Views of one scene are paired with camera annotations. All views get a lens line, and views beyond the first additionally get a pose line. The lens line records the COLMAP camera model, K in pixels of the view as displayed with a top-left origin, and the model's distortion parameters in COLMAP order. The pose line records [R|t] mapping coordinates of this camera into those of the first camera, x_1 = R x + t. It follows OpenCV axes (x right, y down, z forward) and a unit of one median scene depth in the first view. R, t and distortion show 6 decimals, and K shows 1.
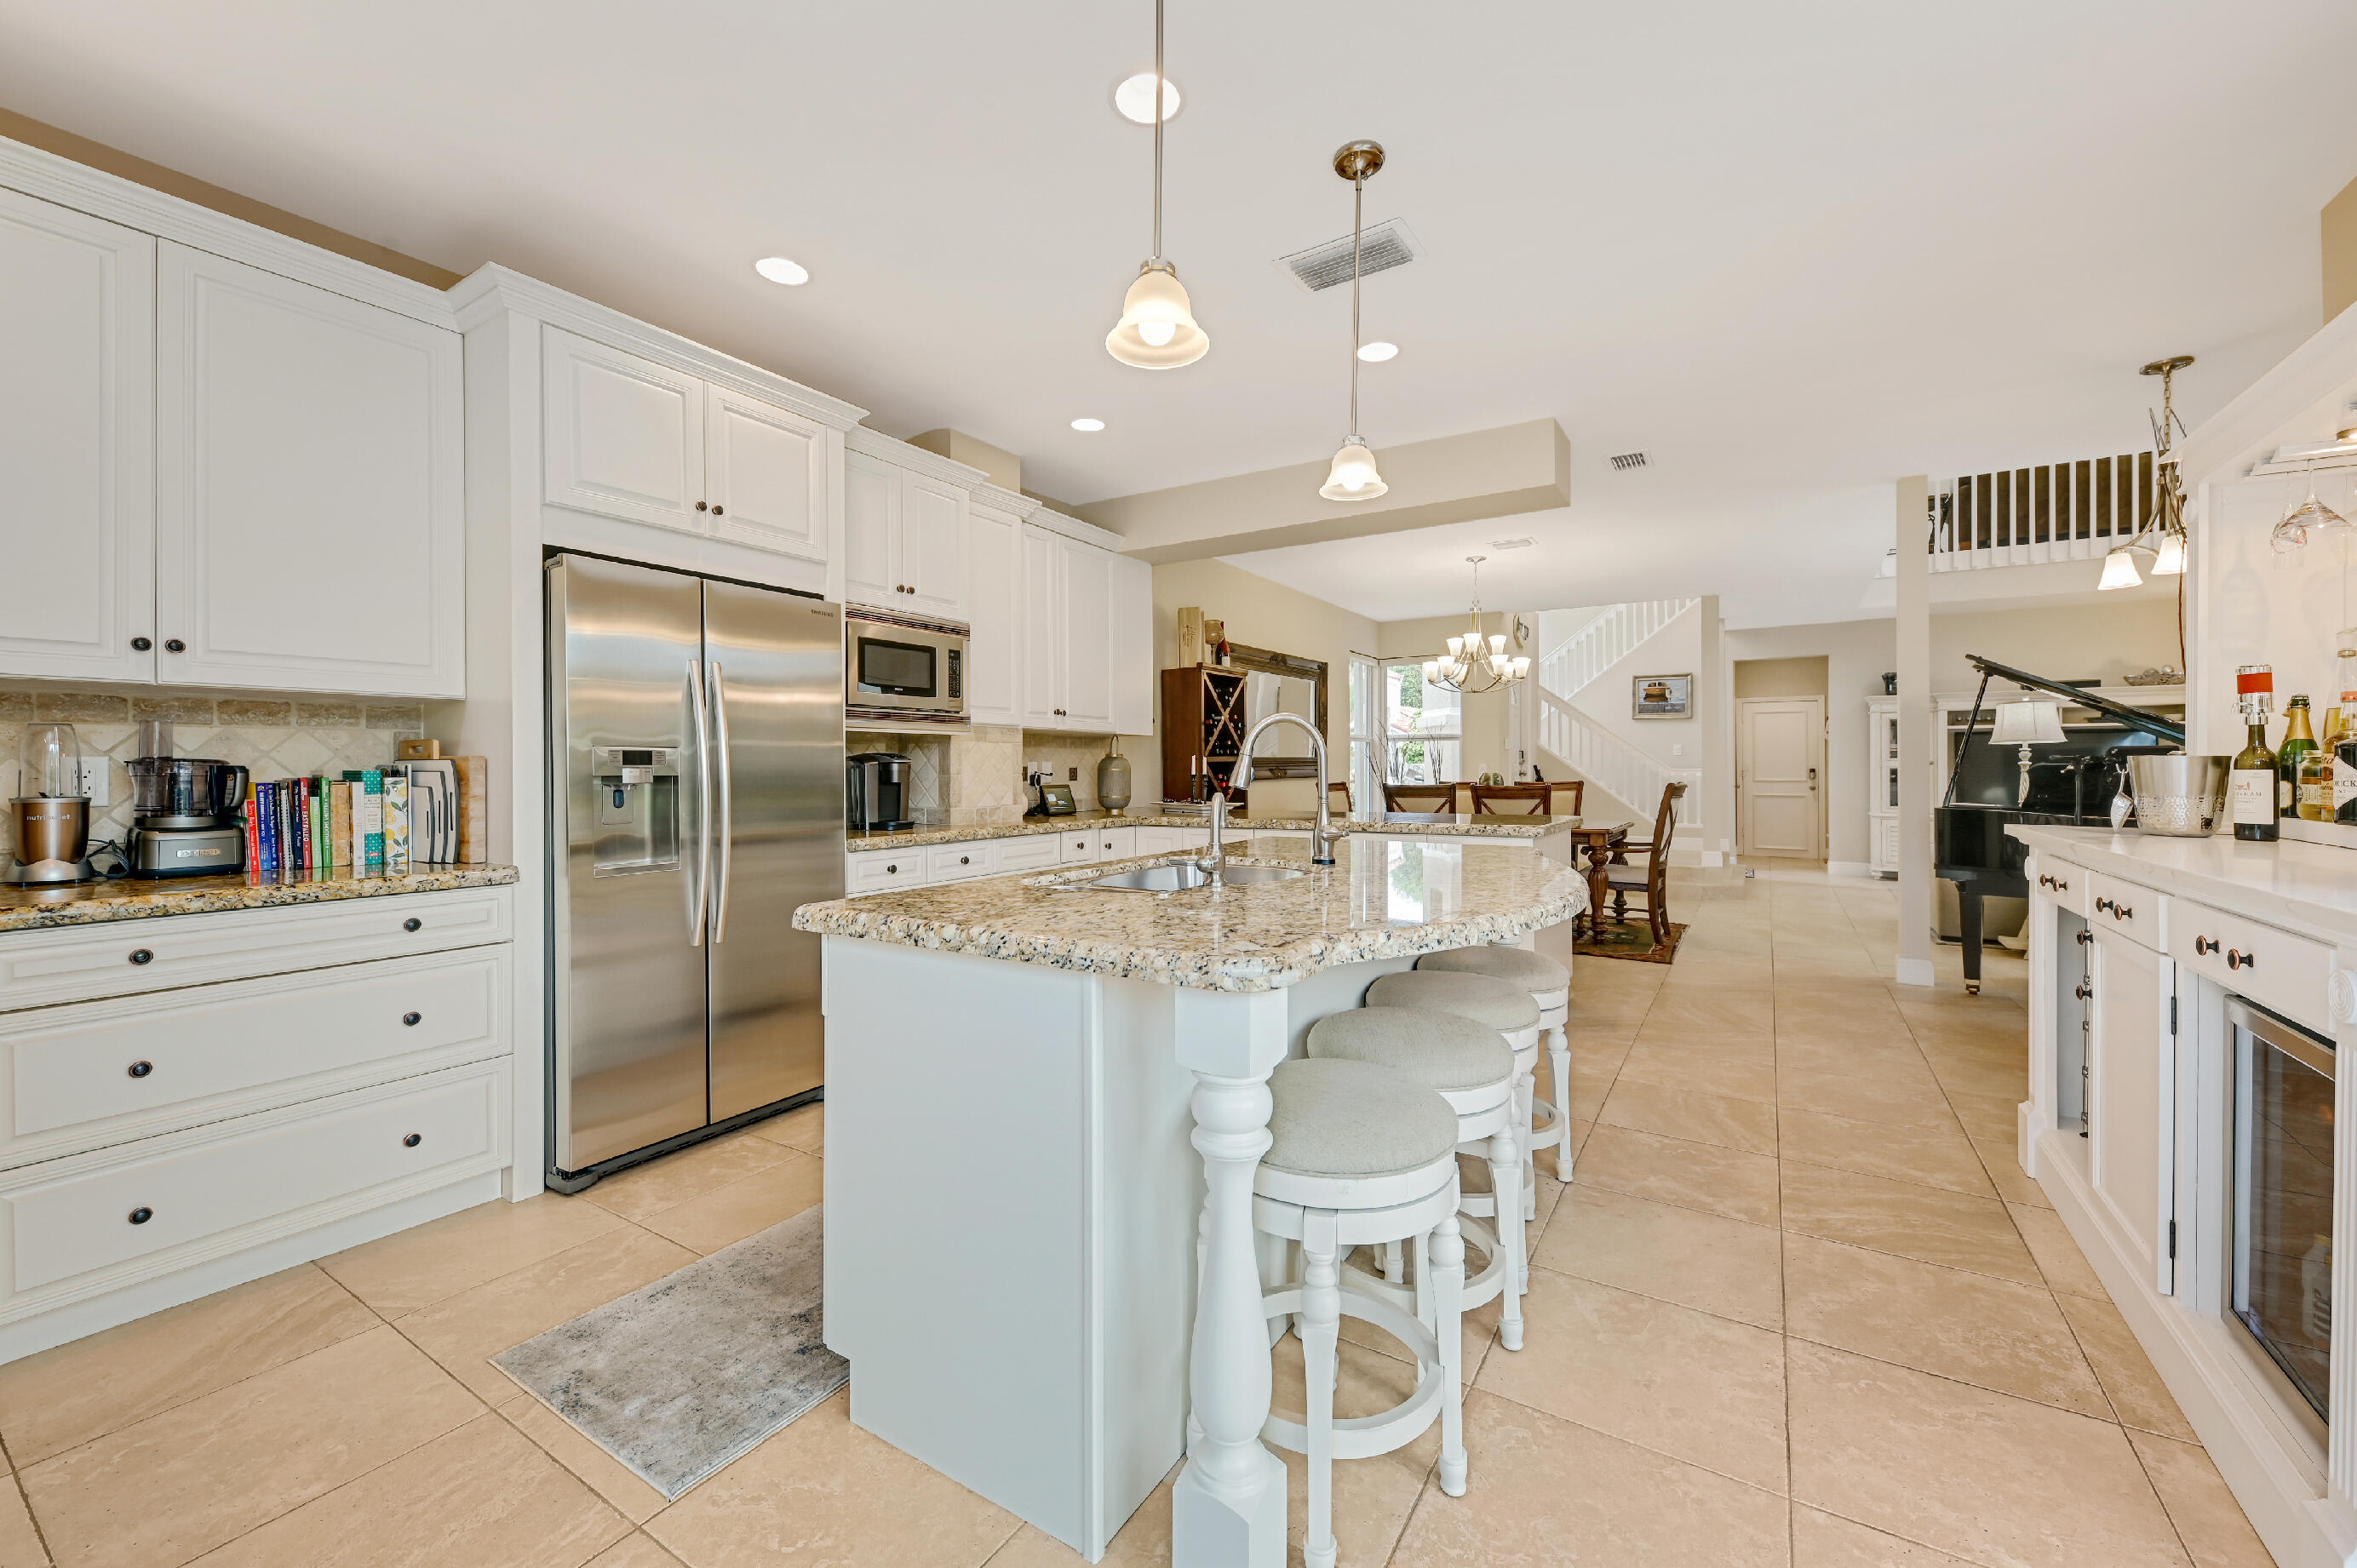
lens RADIAL K [[878.6, 0, 1250.3], [0, 878.6, 770.2], [0, 0, 1]] dist [0.000601, 0.000013]
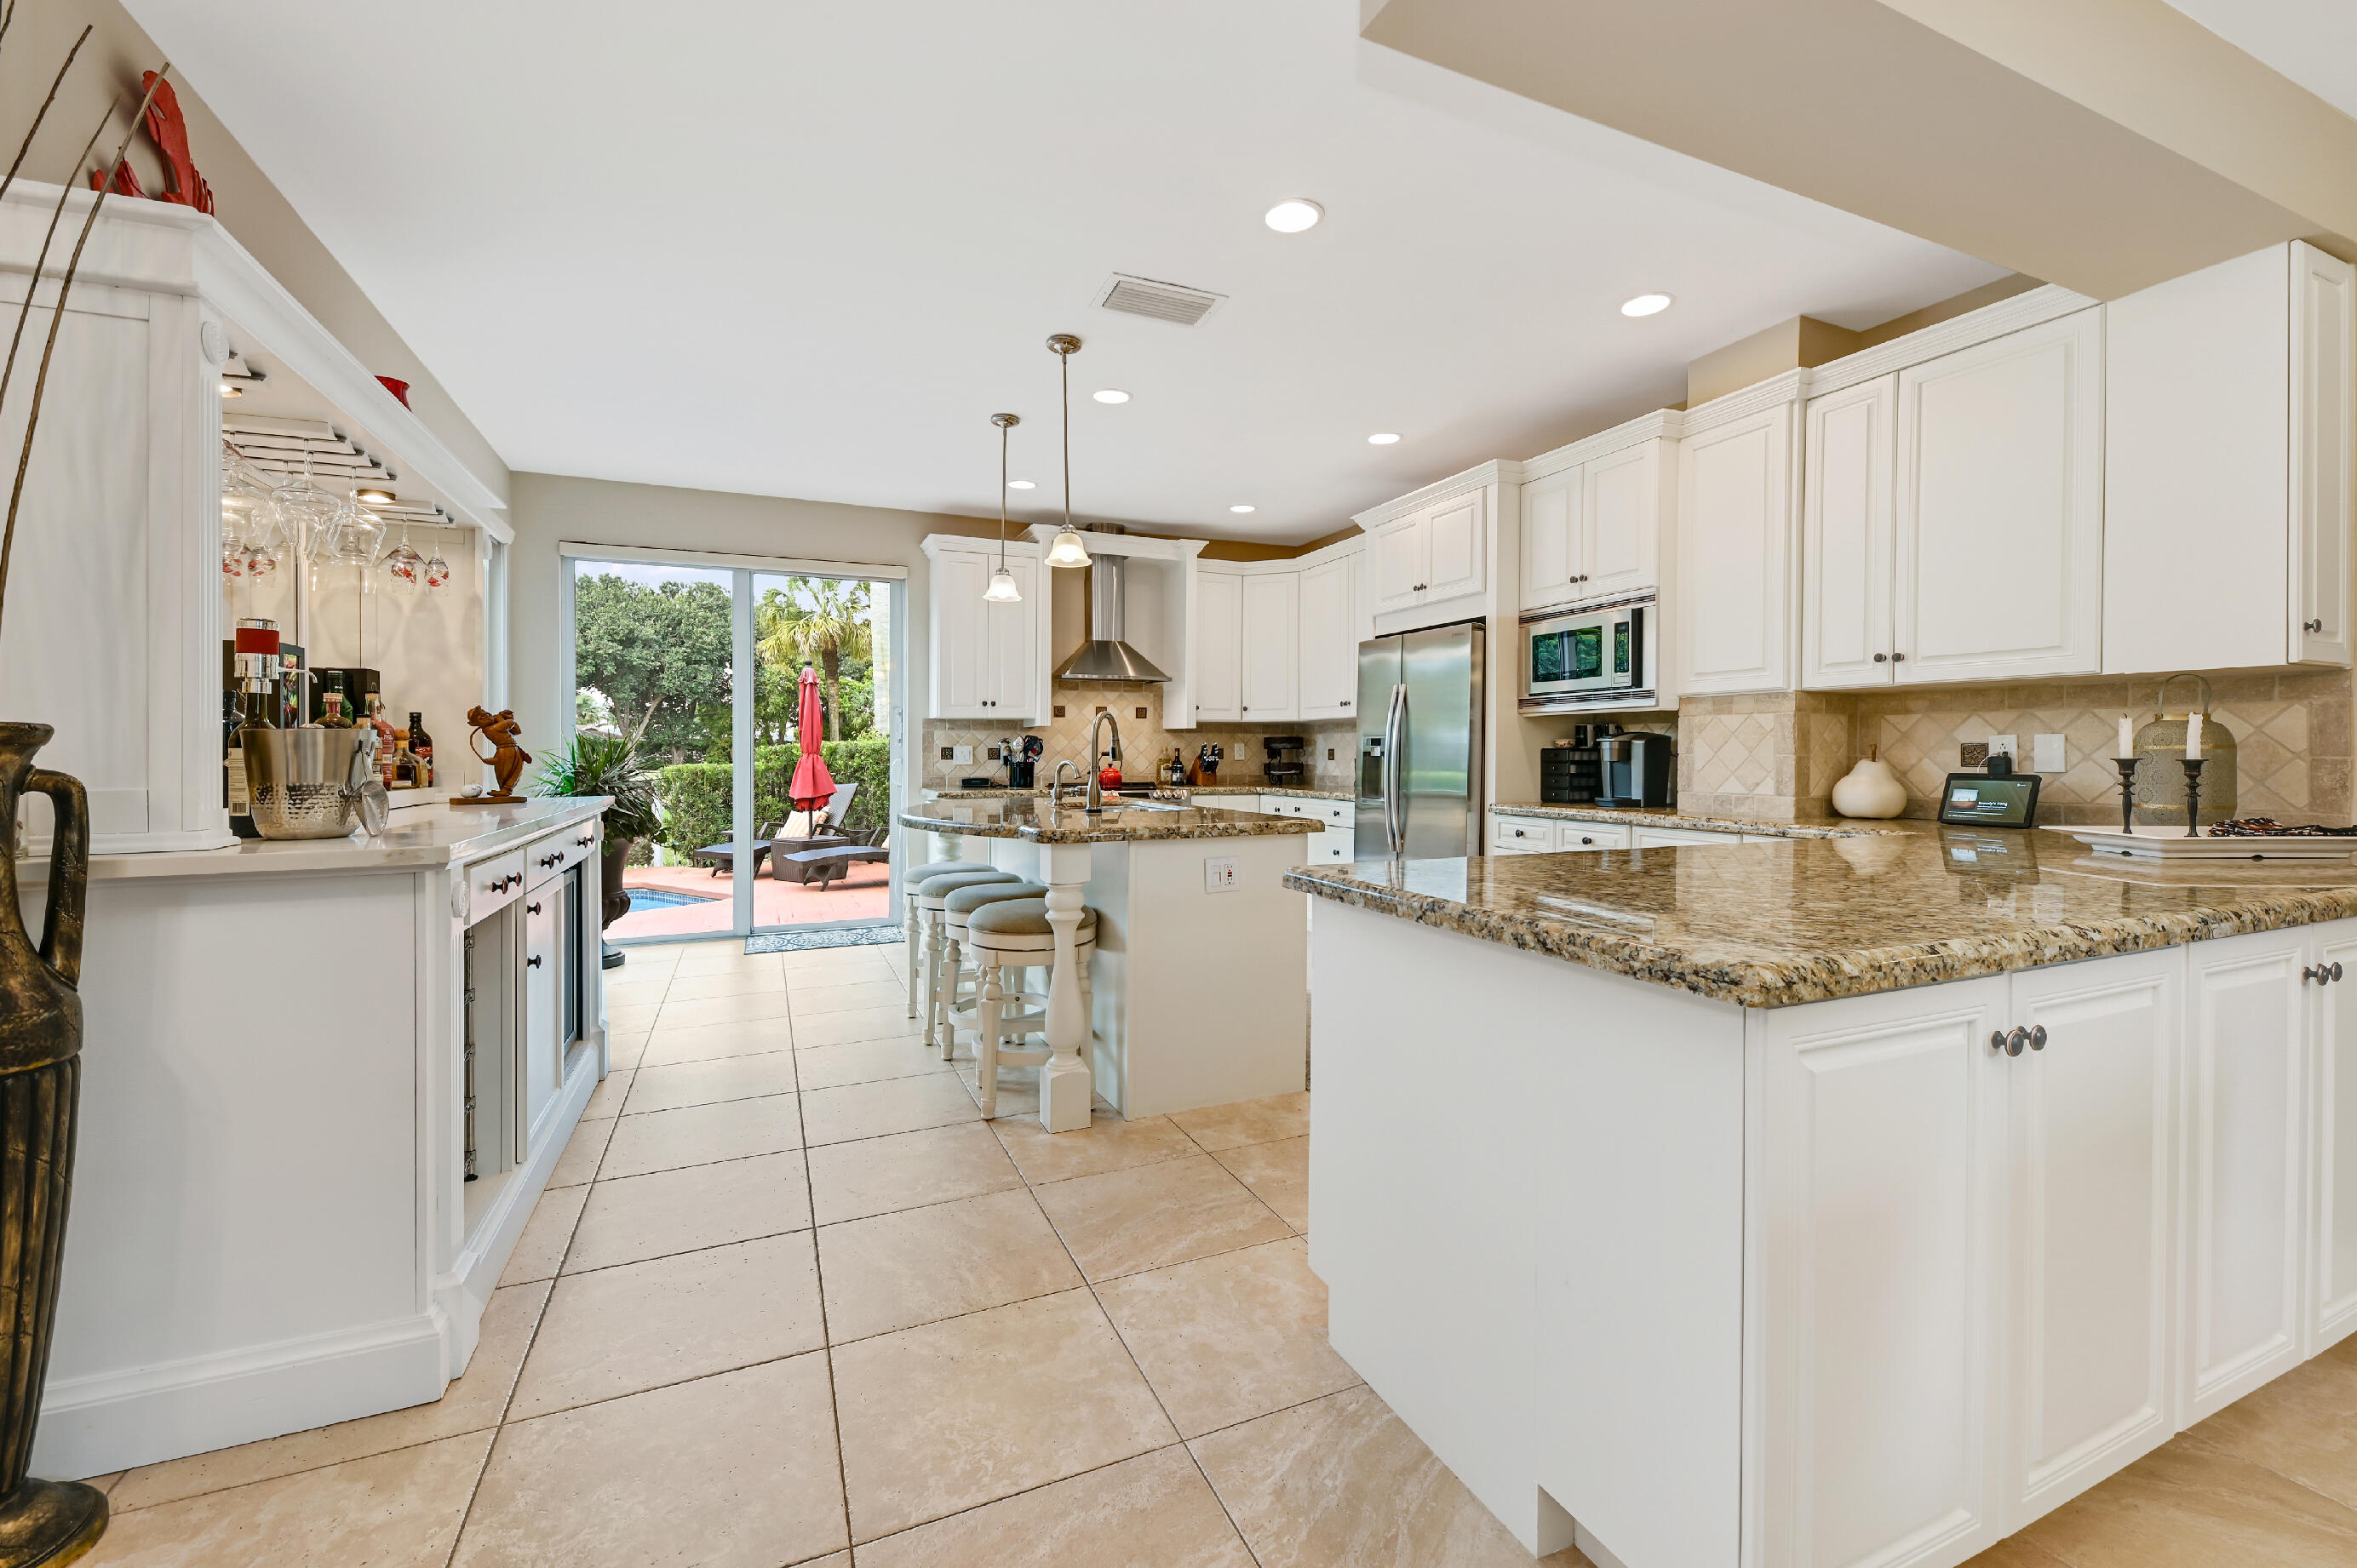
lens RADIAL K [[878.6, 0, 1198.8], [0, 878.6, 756.6], [0, 0, 1]] dist [0.000601, 0.000013]
pose [[-0.554708, 0.014468, -0.831919, 0.721013], [0.006083, 0.999893, 0.013334, -0.007631], [0.832023, 0.002336, -0.554737, 1.165366]]
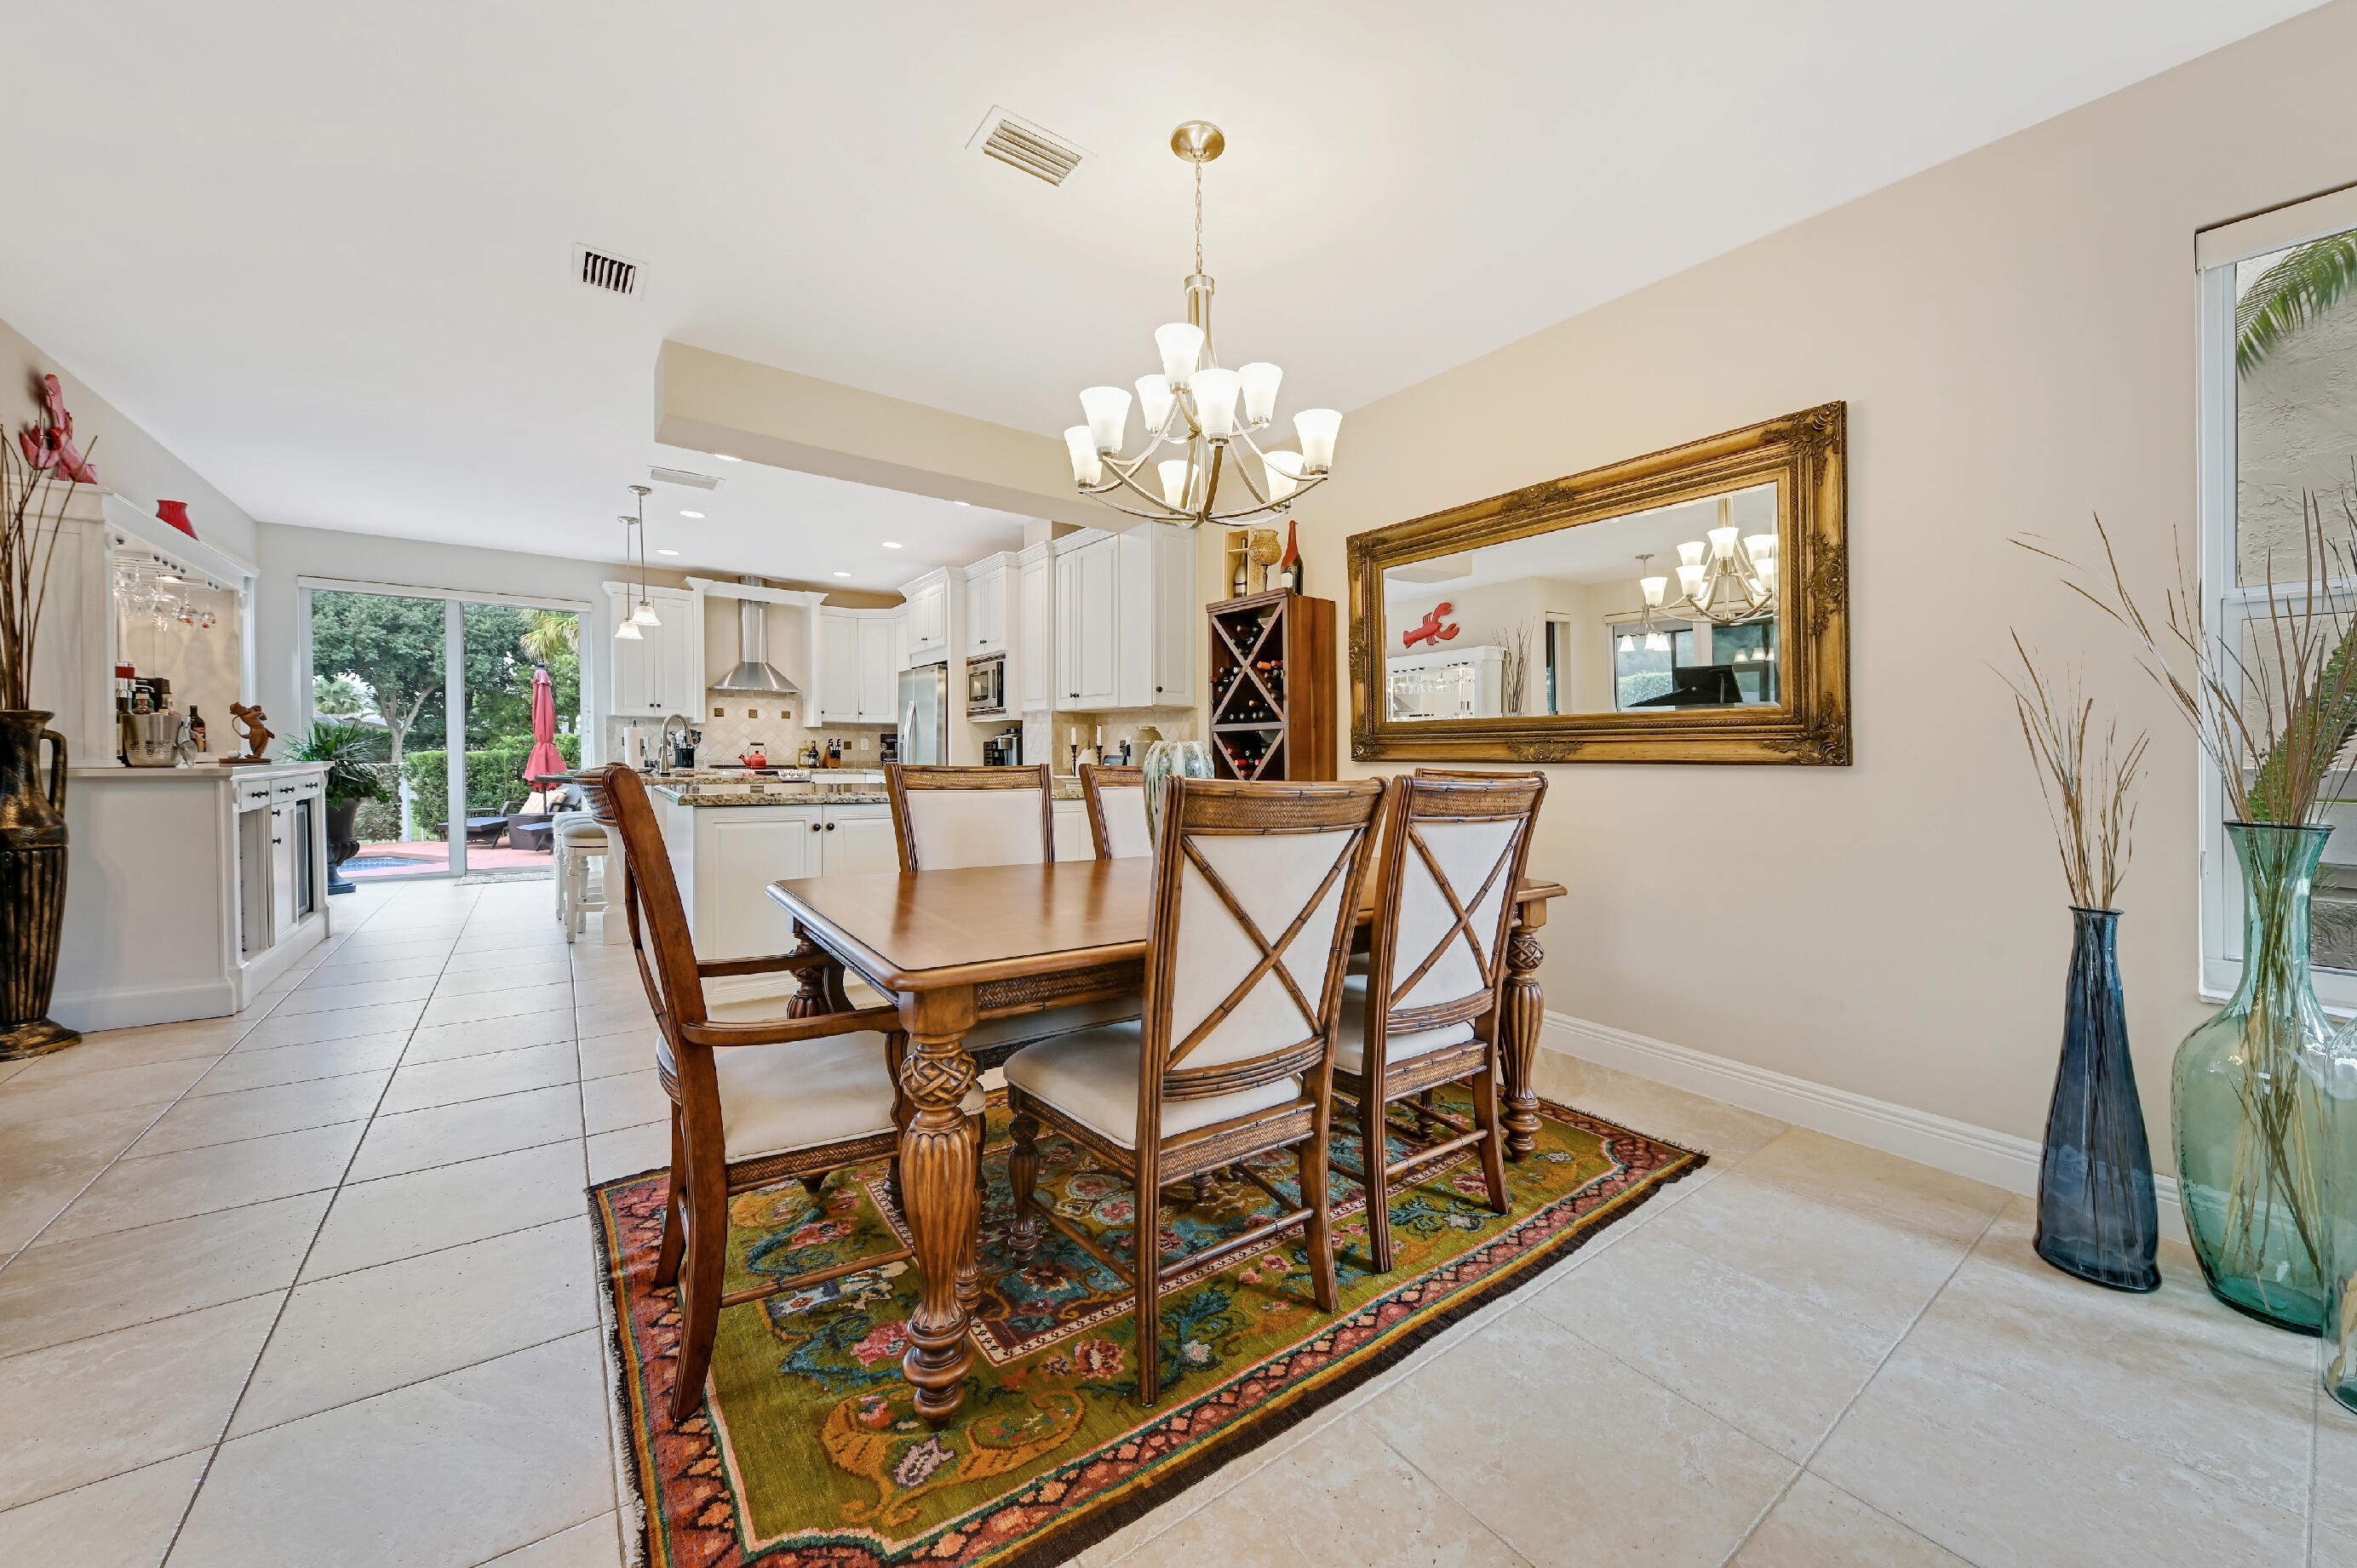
lens RADIAL K [[850.1, 0, 1163.1], [0, 850.1, 779.4], [0, 0, 1]] dist [-0.001610, -0.002164]
pose [[-0.417627, 0.029790, -0.908130, 0.989288], [-0.010002, 0.999251, 0.037379, 0.006447], [0.908563, 0.024694, -0.417017, 1.953640]]
